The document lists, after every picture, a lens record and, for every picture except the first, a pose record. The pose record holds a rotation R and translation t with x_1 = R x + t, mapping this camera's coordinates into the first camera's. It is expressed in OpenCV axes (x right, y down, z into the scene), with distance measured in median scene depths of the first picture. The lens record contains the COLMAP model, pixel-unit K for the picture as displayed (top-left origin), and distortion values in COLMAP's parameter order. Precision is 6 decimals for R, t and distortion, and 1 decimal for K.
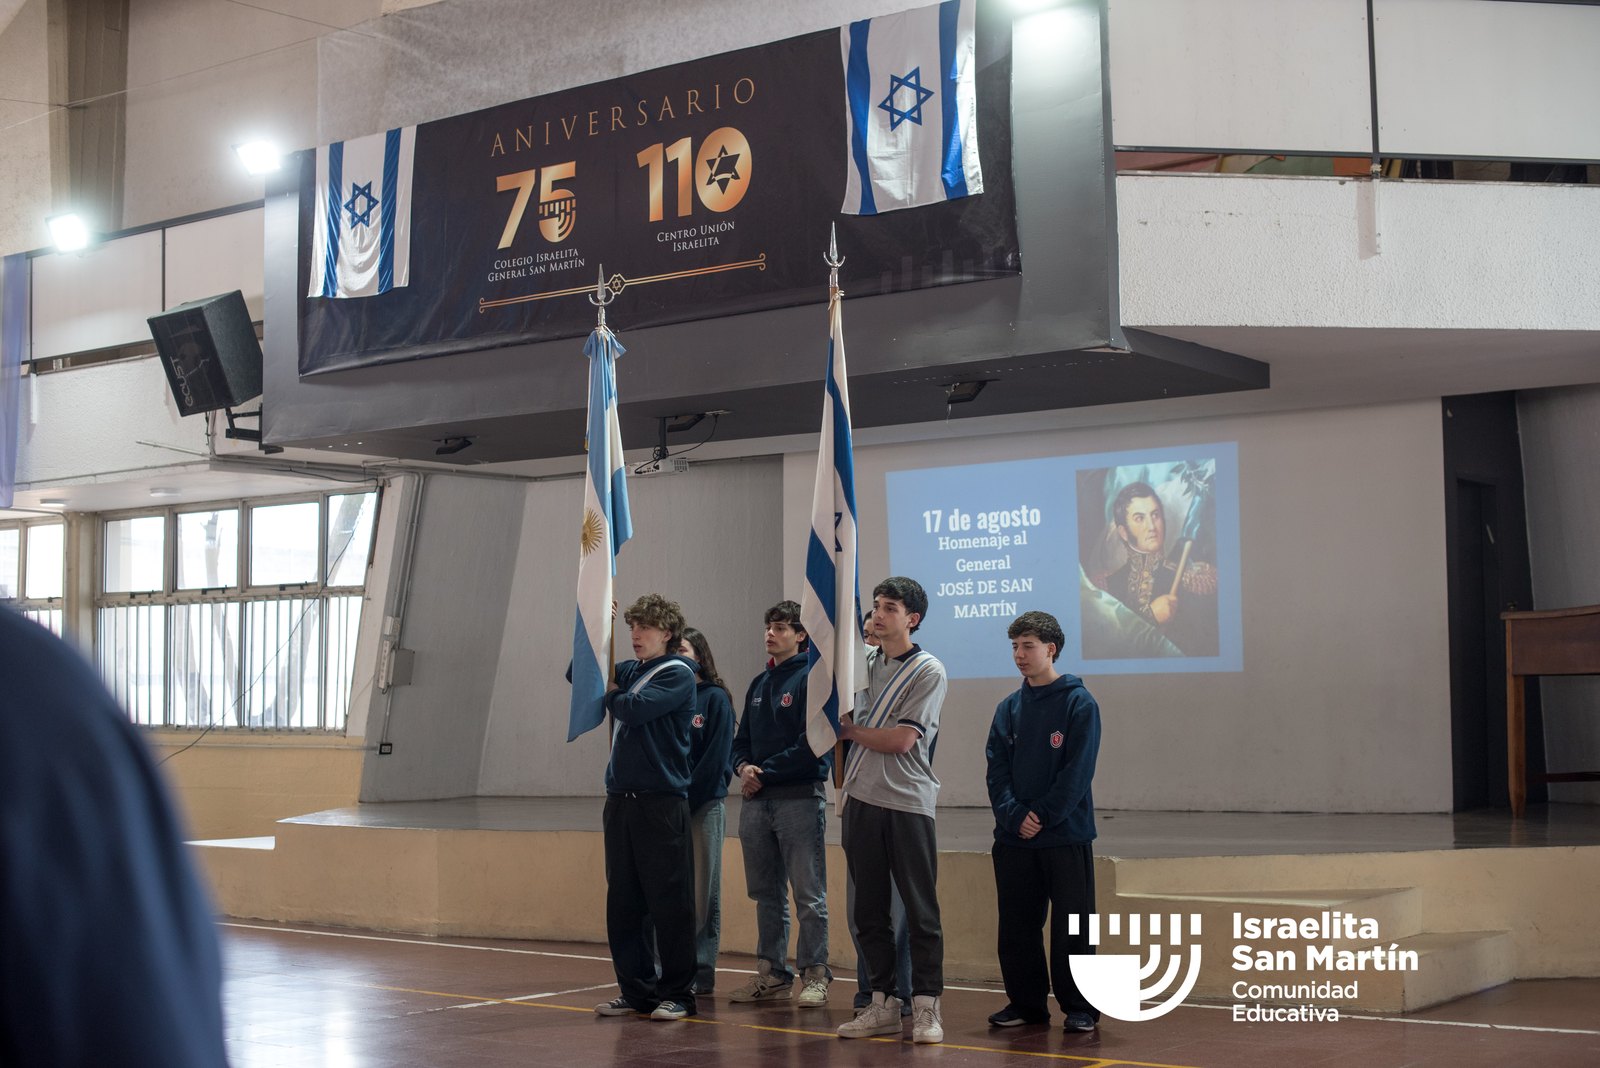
lens RADIAL K [[2292.8, 0, 807.6], [0, 2292.8, 538.6], [0, 0, 1]] dist [-0.114470, 0.000000]
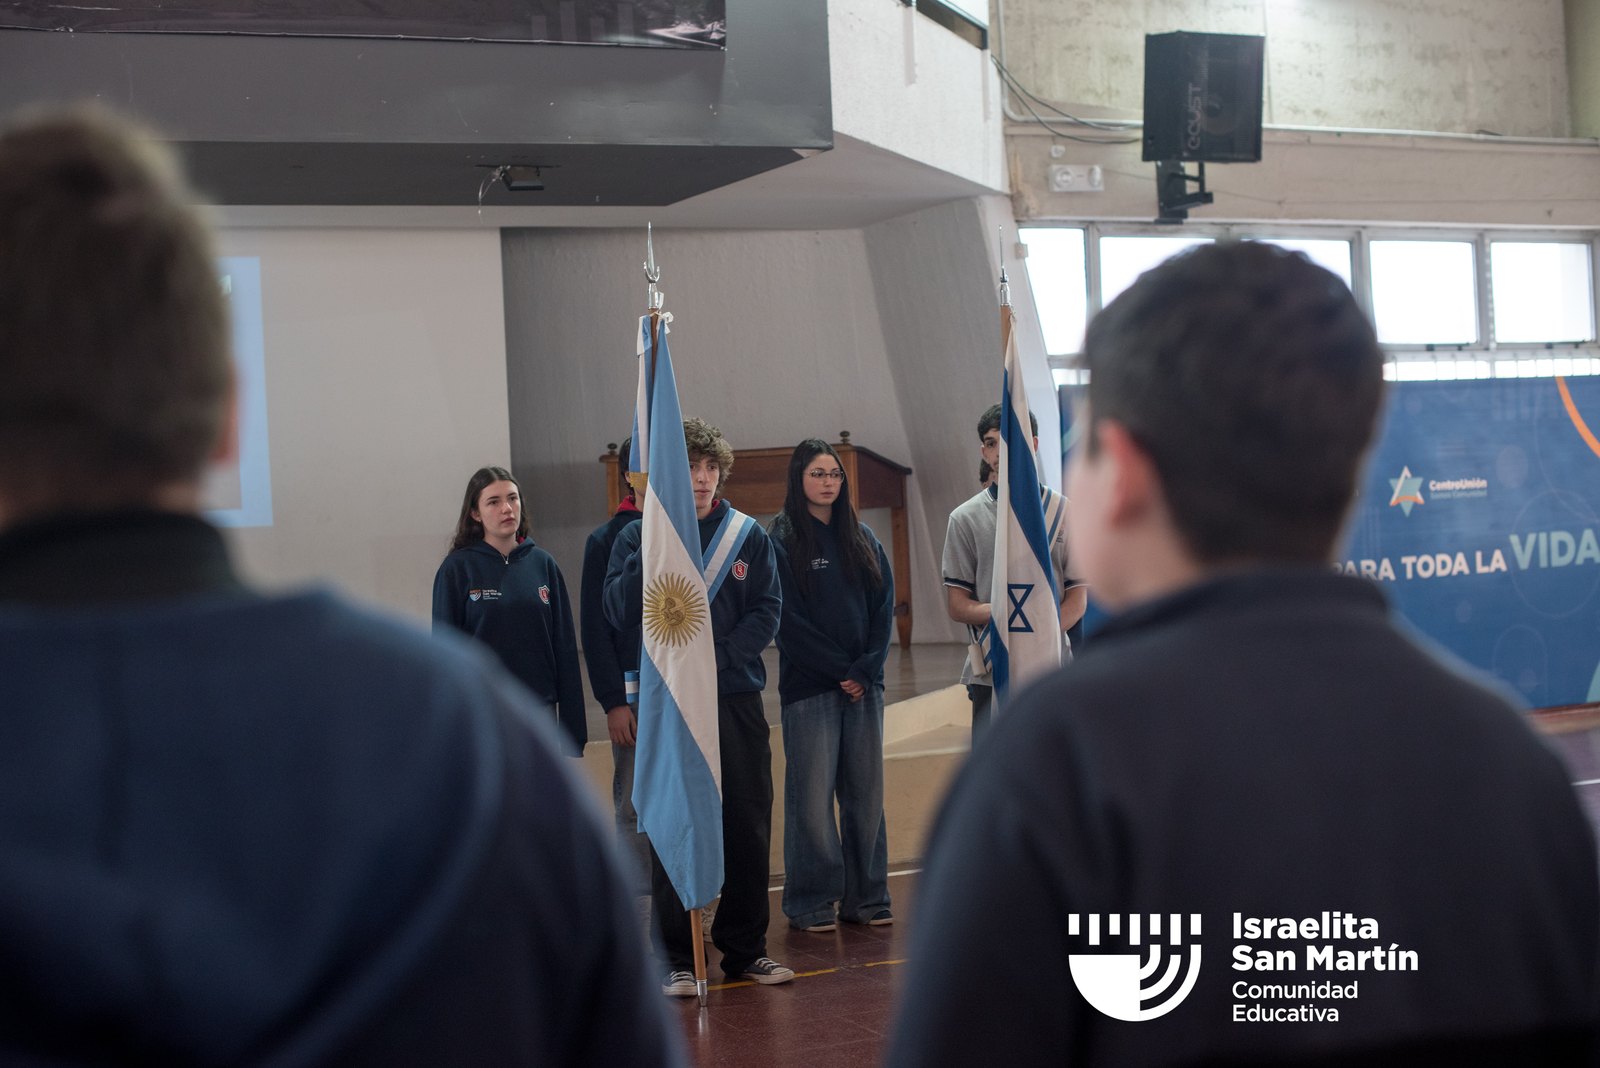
lens RADIAL K [[2292.8, 0, 756.5], [0, 2292.8, 503.8], [0, 0, 1]] dist [-0.114470, 0.000000]
pose [[0.482280, -0.015824, 0.875874, -0.518045], [-0.020464, 0.999360, 0.029323, 0.022664], [-0.875778, -0.032066, 0.481647, 0.458680]]
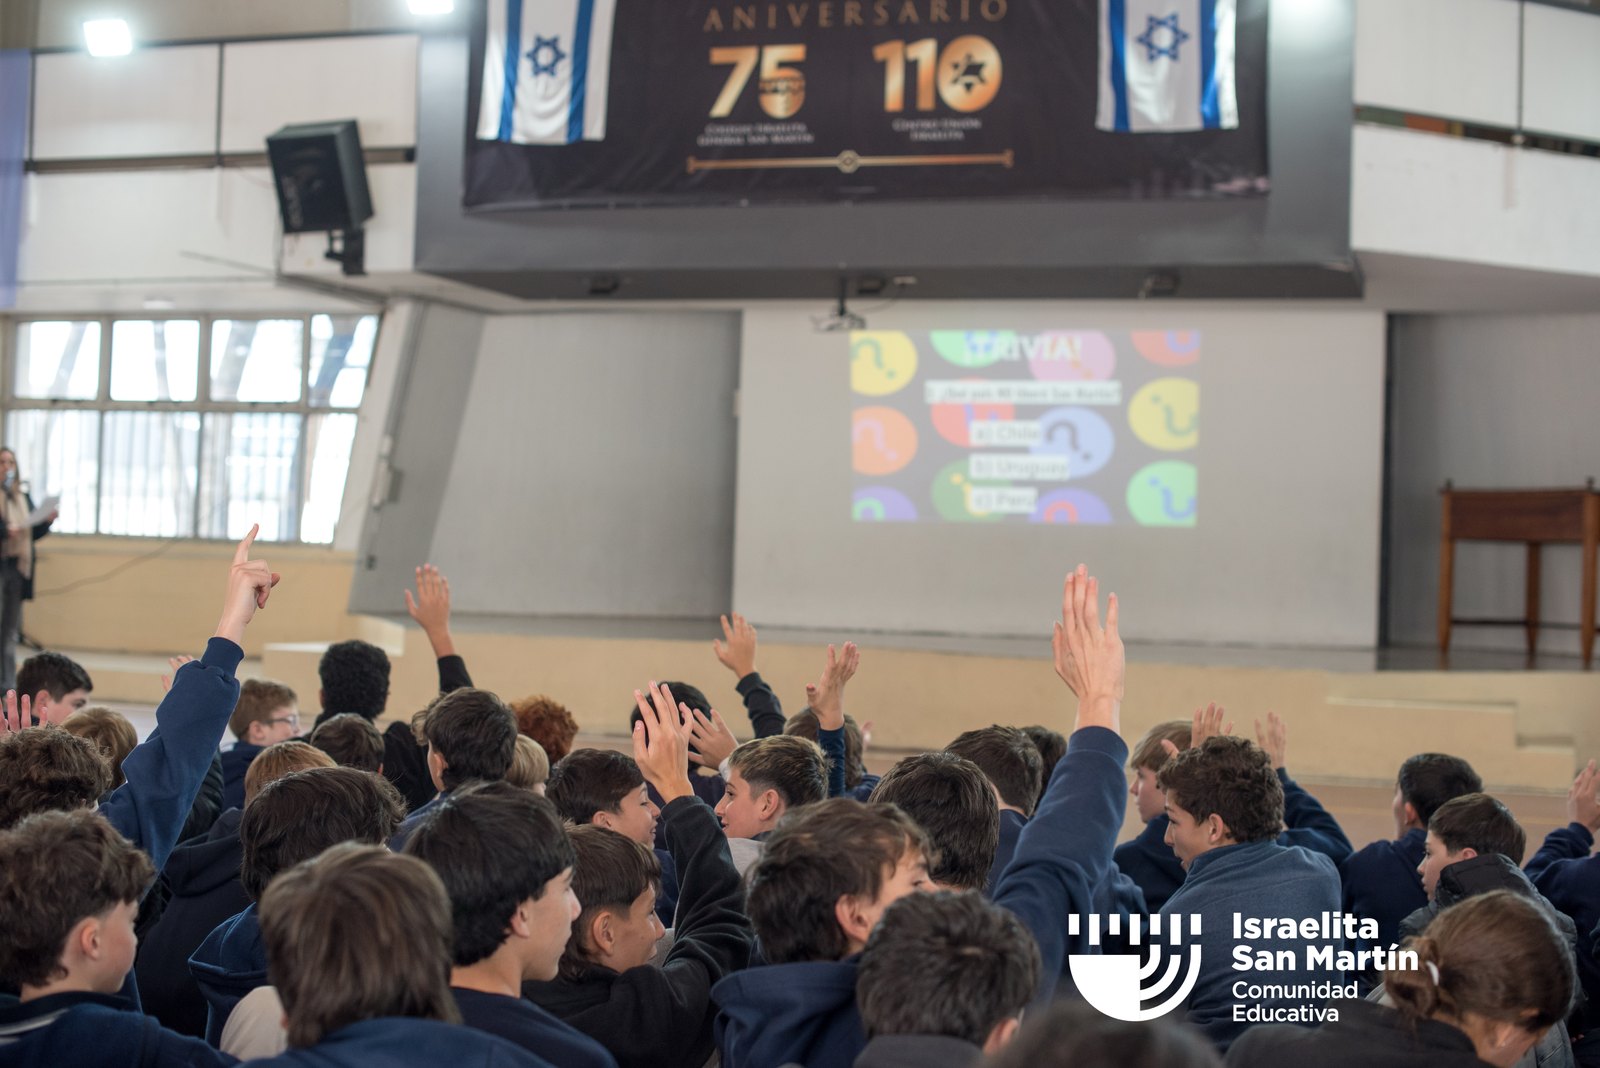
lens RADIAL K [[2292.8, 0, 795.7], [0, 2292.8, 520.1], [0, 0, 1]] dist [-0.114470, 0.000000]
pose [[0.943904, 0.044927, 0.327149, -0.428142], [-0.064338, 0.996737, 0.048750, 0.010977], [-0.323891, -0.067064, 0.943714, -0.063578]]
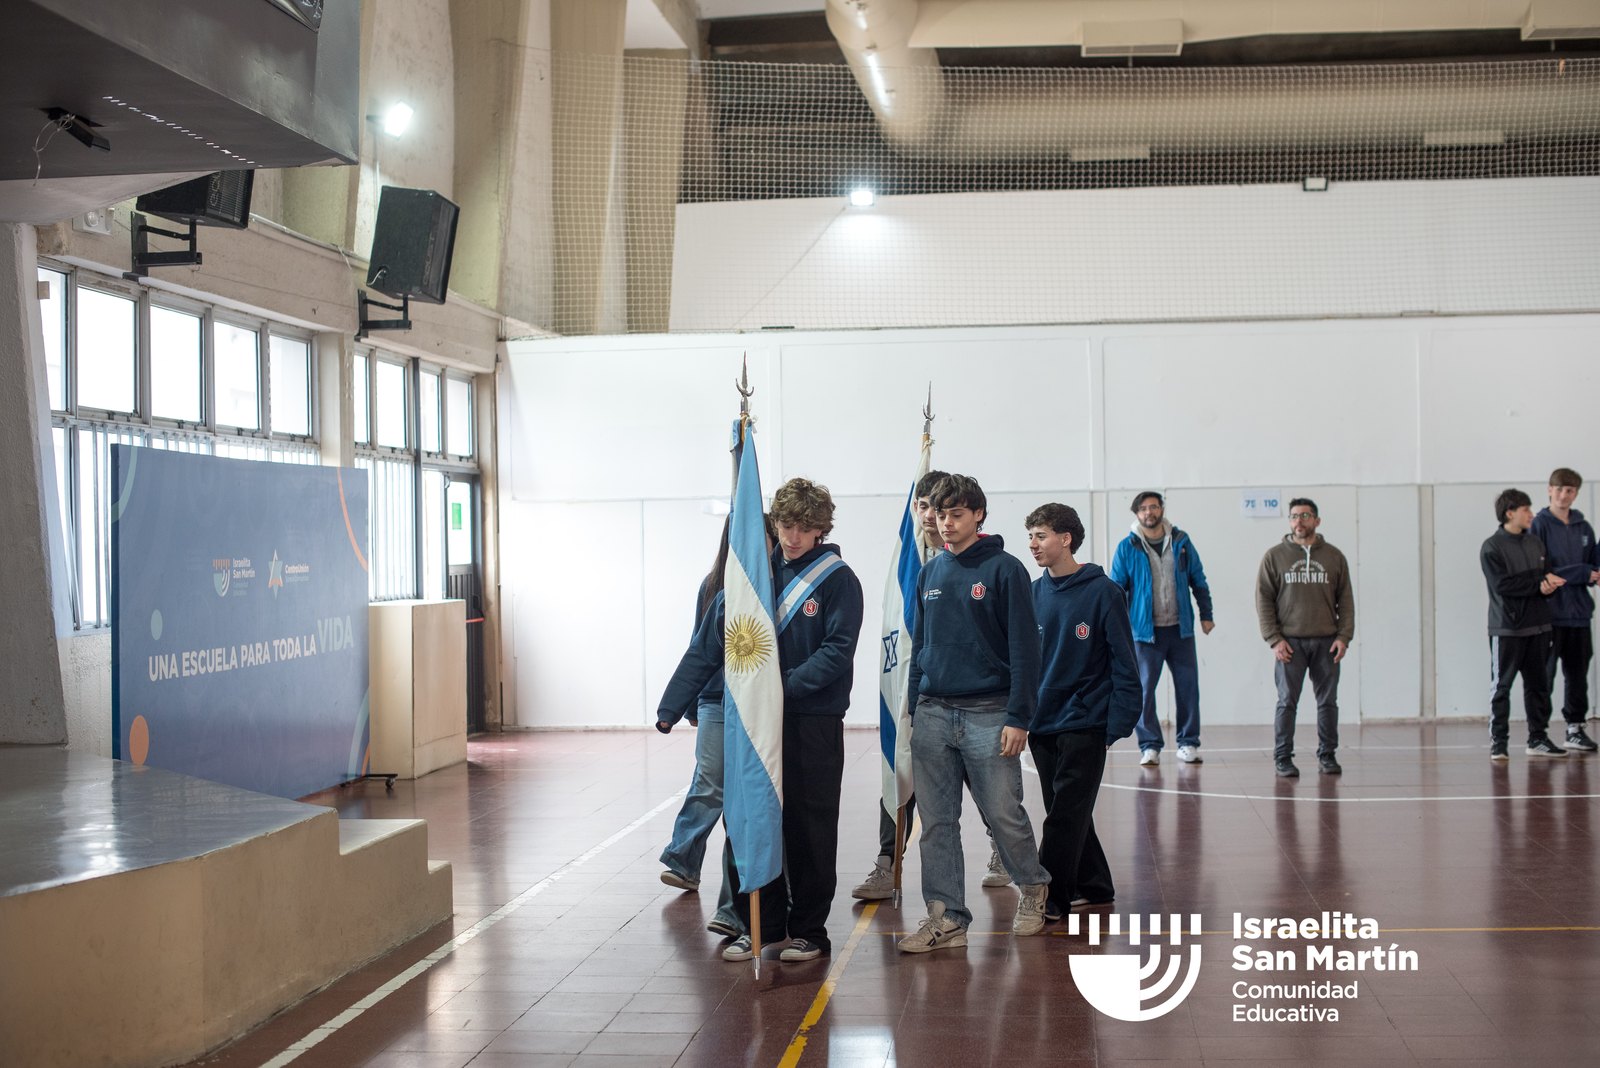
lens RADIAL K [[2292.8, 0, 794.2], [0, 2292.8, 539.9], [0, 0, 1]] dist [-0.114470, 0.000000]
pose [[-0.492014, 0.015727, 0.870445, -0.488858], [-0.040625, 0.998333, -0.041001, 0.056444], [-0.869639, -0.055535, -0.490555, 0.972231]]
